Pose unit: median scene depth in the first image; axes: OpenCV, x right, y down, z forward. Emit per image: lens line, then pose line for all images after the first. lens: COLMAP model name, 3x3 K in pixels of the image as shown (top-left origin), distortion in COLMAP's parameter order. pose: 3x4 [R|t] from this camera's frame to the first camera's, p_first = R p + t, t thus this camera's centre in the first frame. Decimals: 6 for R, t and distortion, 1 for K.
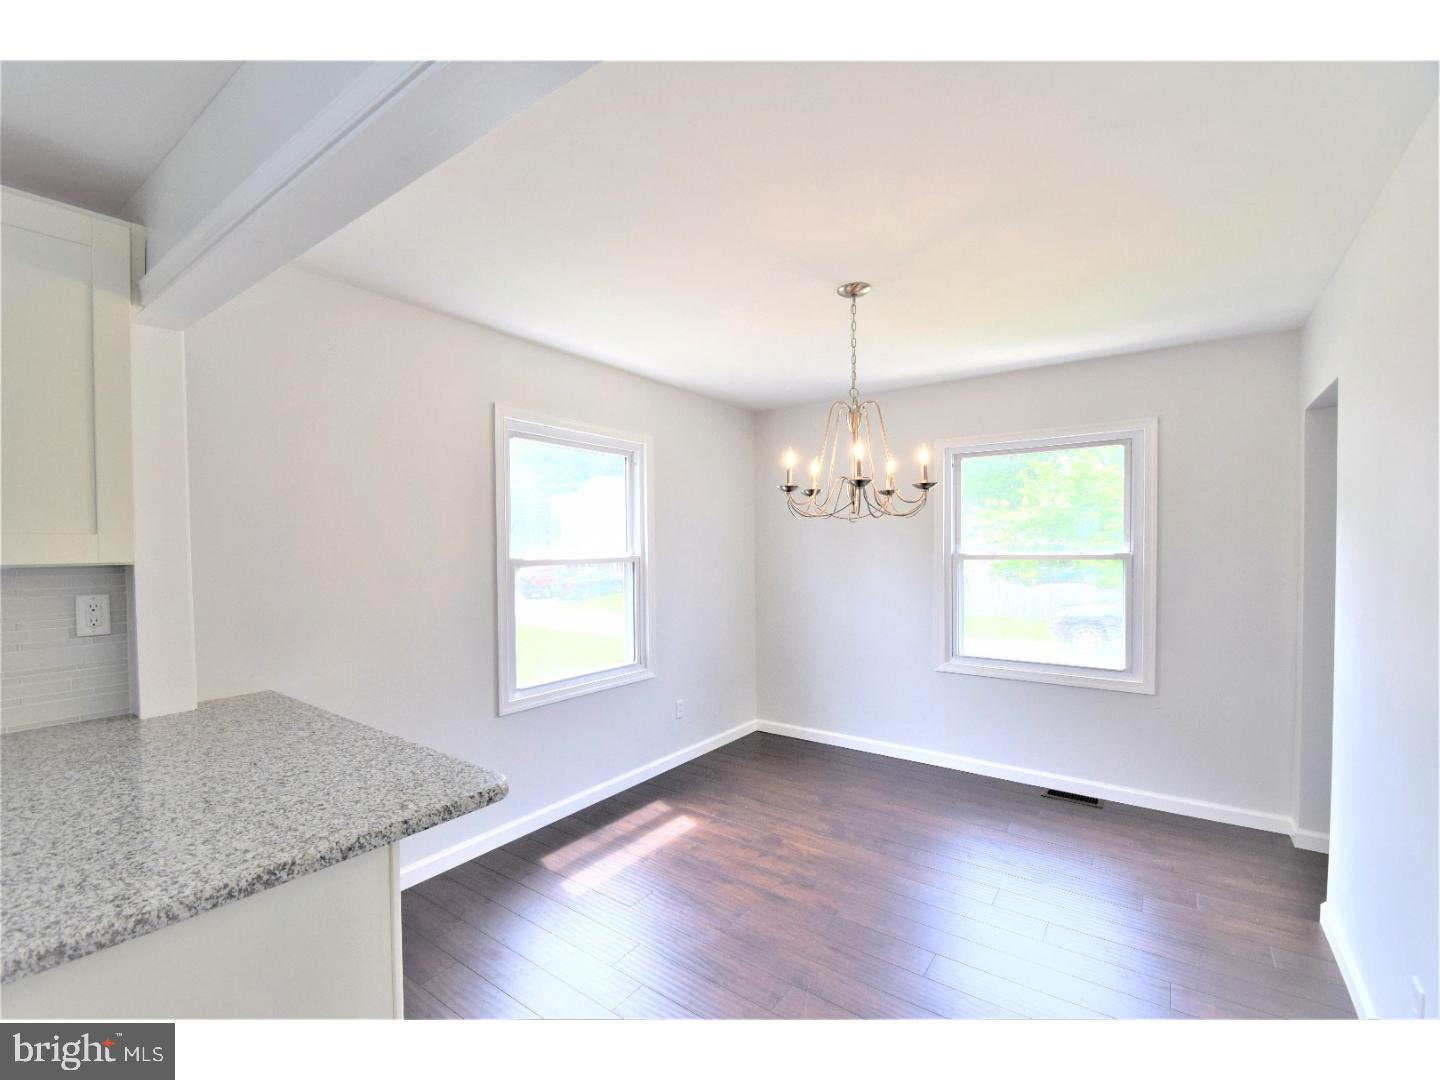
lens RADIAL K [[654.4, 0, 700.1], [0, 654.4, 542.6], [0, 0, 1]] dist [-0.022182, -0.001280]
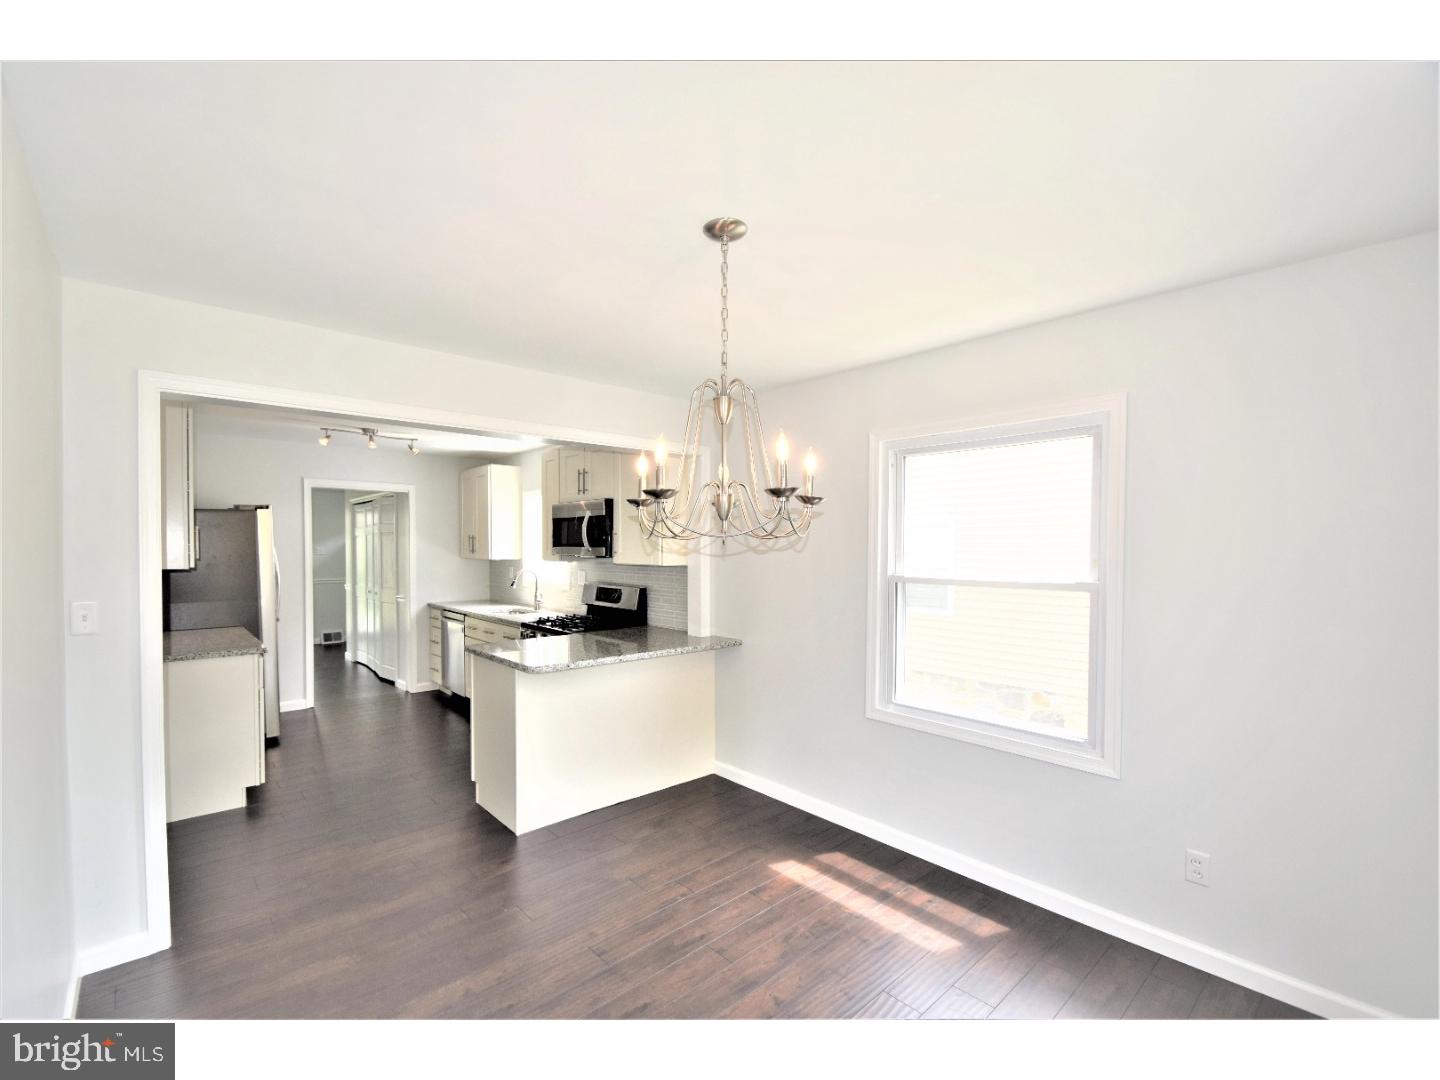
lens RADIAL K [[622.4, 0, 700.7], [0, 622.4, 558.1], [0, 0, 1]] dist [0.014215, -0.013128]
pose [[-0.199561, 0.027319, -0.979504, 2.217312], [-0.013727, 0.999435, 0.030672, -0.108619], [0.979789, 0.019566, -0.199074, 2.622235]]
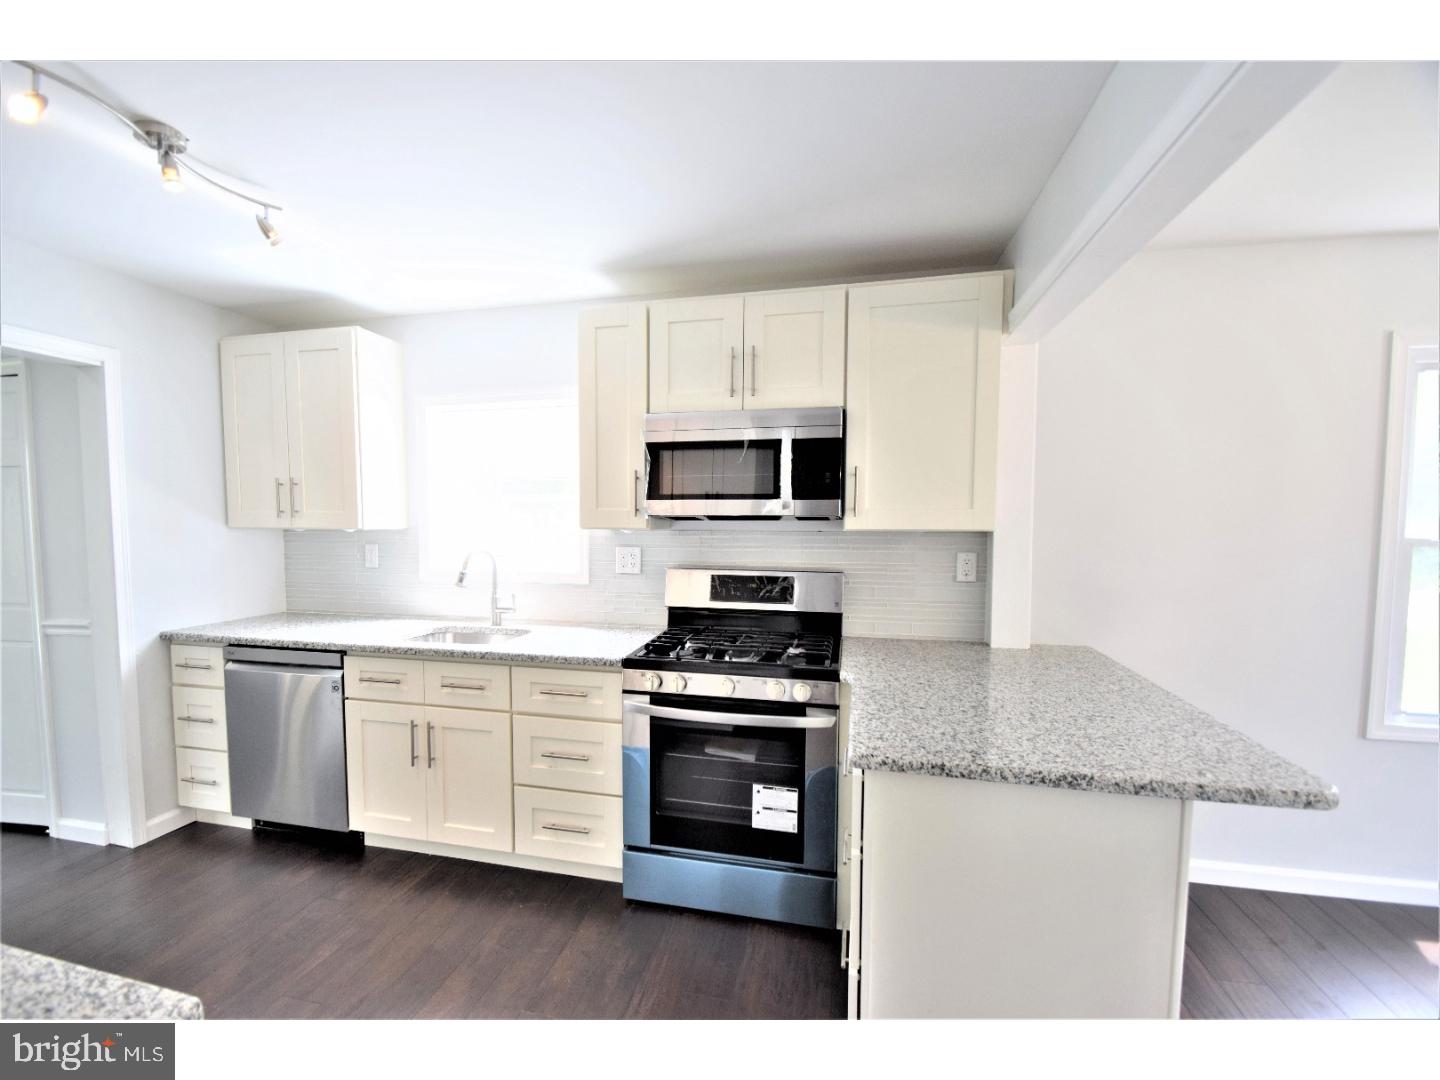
lens RADIAL K [[622.4, 0, 700.7], [0, 622.4, 558.1], [0, 0, 1]] dist [0.014215, -0.013128]
pose [[0.401499, 0.079203, -0.912428, 0.107086], [-0.016728, 0.996722, 0.079159, -0.007471], [0.915707, -0.016519, 0.401507, -0.136444]]
